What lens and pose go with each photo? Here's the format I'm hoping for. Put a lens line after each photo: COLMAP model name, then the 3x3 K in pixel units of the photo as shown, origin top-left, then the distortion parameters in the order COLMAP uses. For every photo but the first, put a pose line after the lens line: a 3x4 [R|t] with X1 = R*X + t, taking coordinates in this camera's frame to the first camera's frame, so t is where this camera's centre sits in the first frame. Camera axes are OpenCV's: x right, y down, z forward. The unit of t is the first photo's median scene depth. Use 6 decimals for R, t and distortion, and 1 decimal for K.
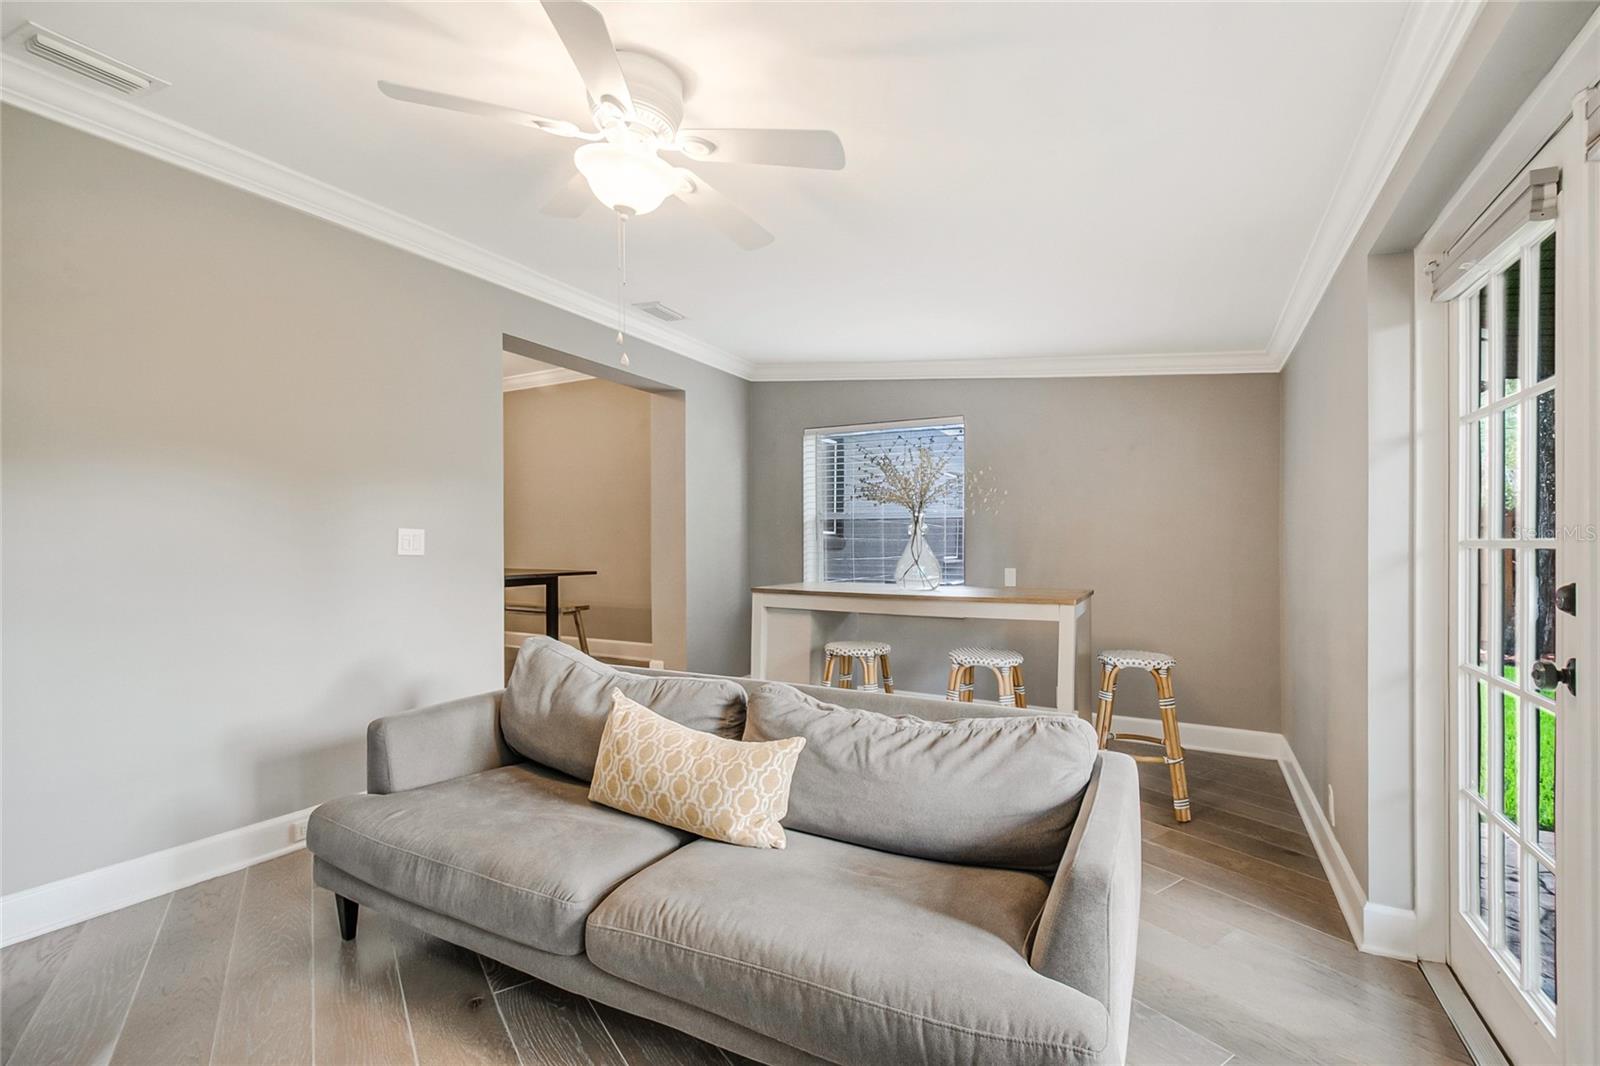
lens RADIAL K [[705.6, 0, 799.5], [0, 705.6, 535.6], [0, 0, 1]] dist [0.014516, -0.014621]
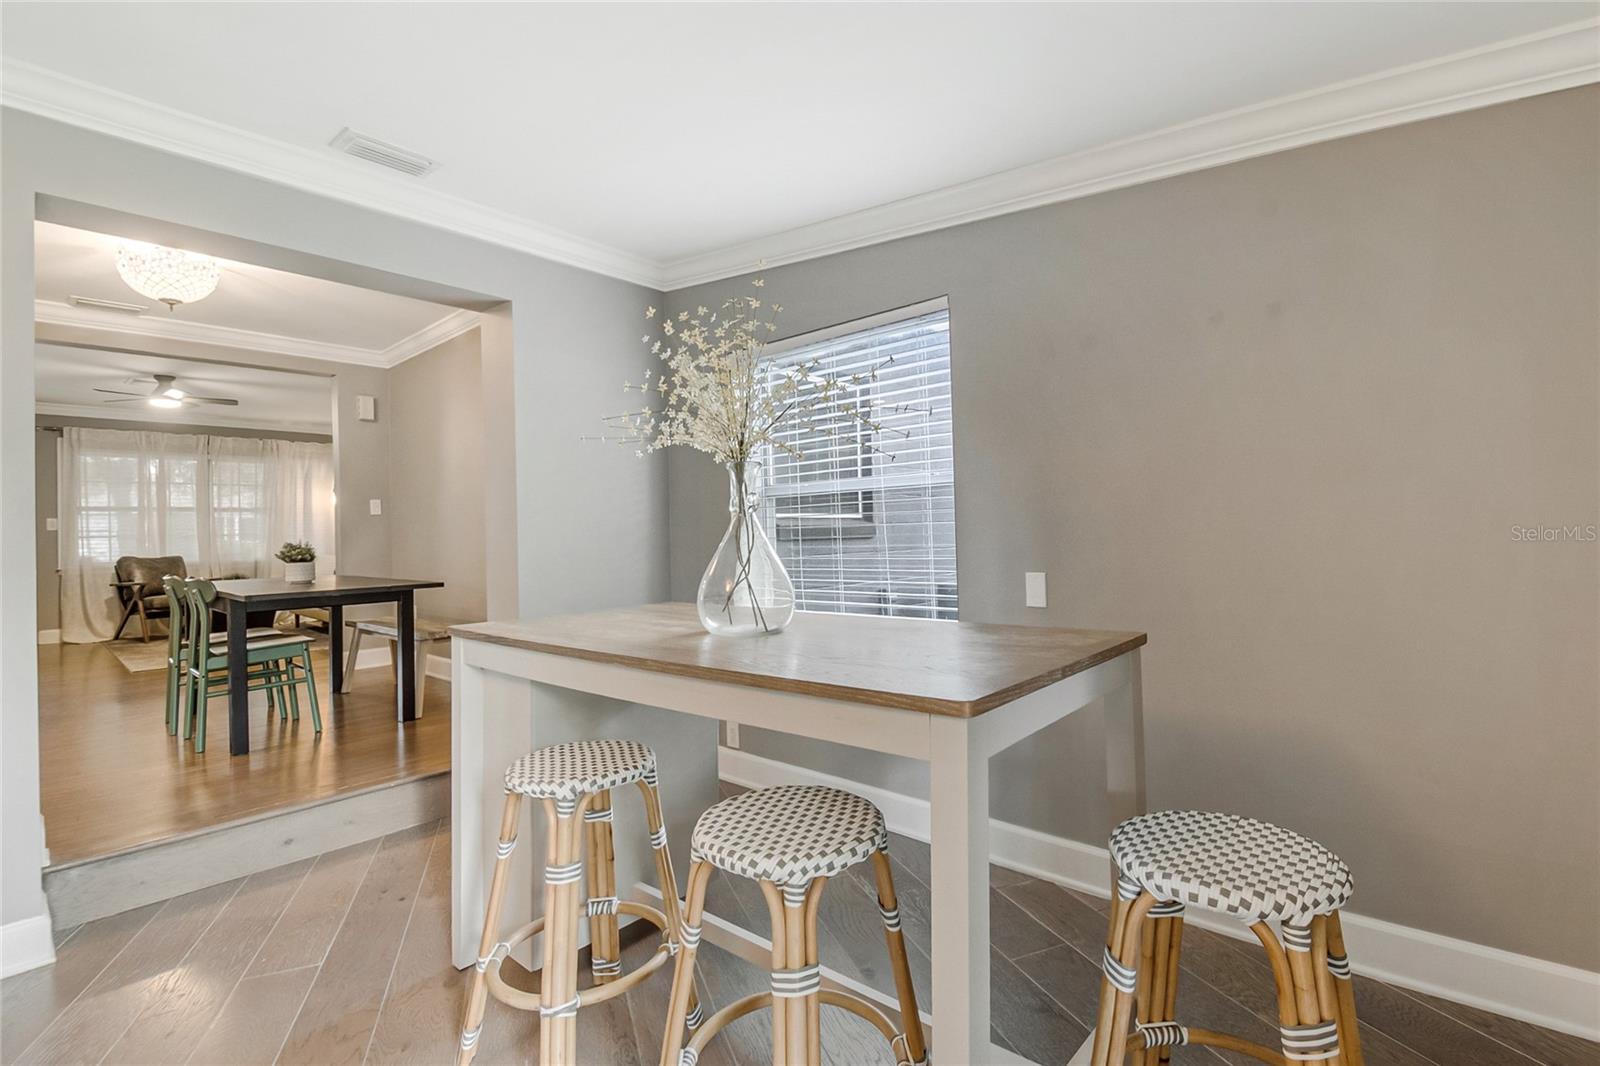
lens RADIAL K [[748.7, 0, 803.0], [0, 748.7, 520.7], [0, 0, 1]] dist [-0.029050, 0.000359]
pose [[0.973601, -0.033541, -0.225778, 0.272503], [0.032708, 0.999437, -0.007428, 0.008832], [0.225900, -0.000153, 0.974150, 0.458747]]
